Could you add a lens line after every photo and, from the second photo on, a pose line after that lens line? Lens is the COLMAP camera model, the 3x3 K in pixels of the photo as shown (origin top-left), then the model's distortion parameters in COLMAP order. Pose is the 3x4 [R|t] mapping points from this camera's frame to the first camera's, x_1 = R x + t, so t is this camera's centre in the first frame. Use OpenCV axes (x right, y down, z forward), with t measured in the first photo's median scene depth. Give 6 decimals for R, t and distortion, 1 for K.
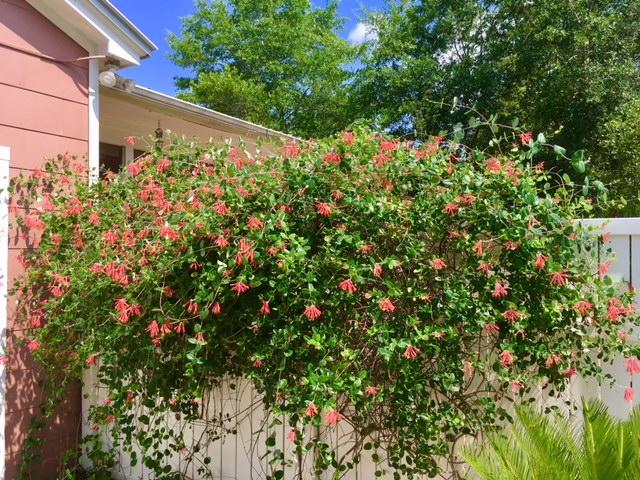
lens RADIAL K [[536.4, 0, 320.0], [0, 536.4, 240.0], [0, 0, 1]] dist [0.077970, -0.109777]
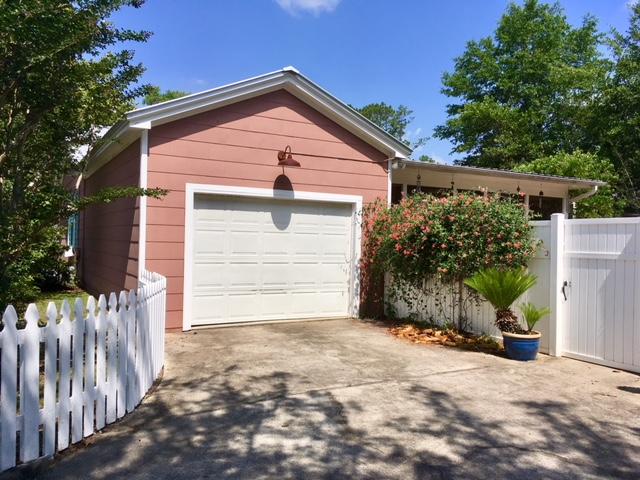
lens RADIAL K [[536.4, 0, 320.0], [0, 536.4, 240.0], [0, 0, 1]] dist [0.077970, -0.109777]
pose [[0.870437, 0.015165, -0.492046, 0.627280], [-0.012922, 0.999885, 0.007958, 0.042487], [0.492110, -0.000569, 0.870533, -1.563590]]
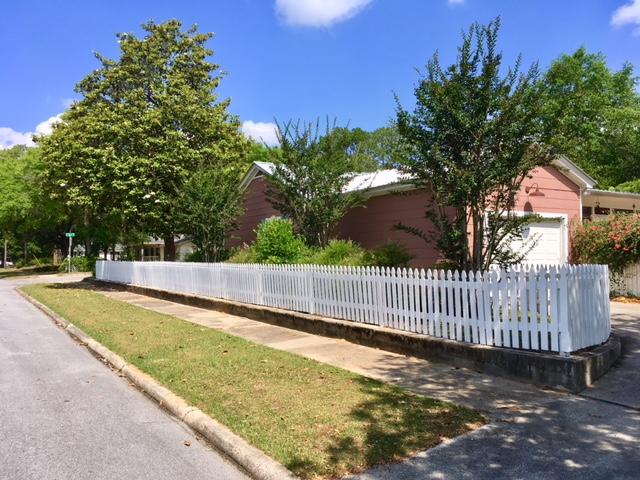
lens RADIAL K [[536.4, 0, 320.0], [0, 536.4, 240.0], [0, 0, 1]] dist [0.077970, -0.109777]
pose [[0.898729, -0.001976, -0.438499, -0.440963], [0.000111, 0.999991, -0.004280, 0.059022], [0.438504, 0.003798, 0.898721, -3.740669]]
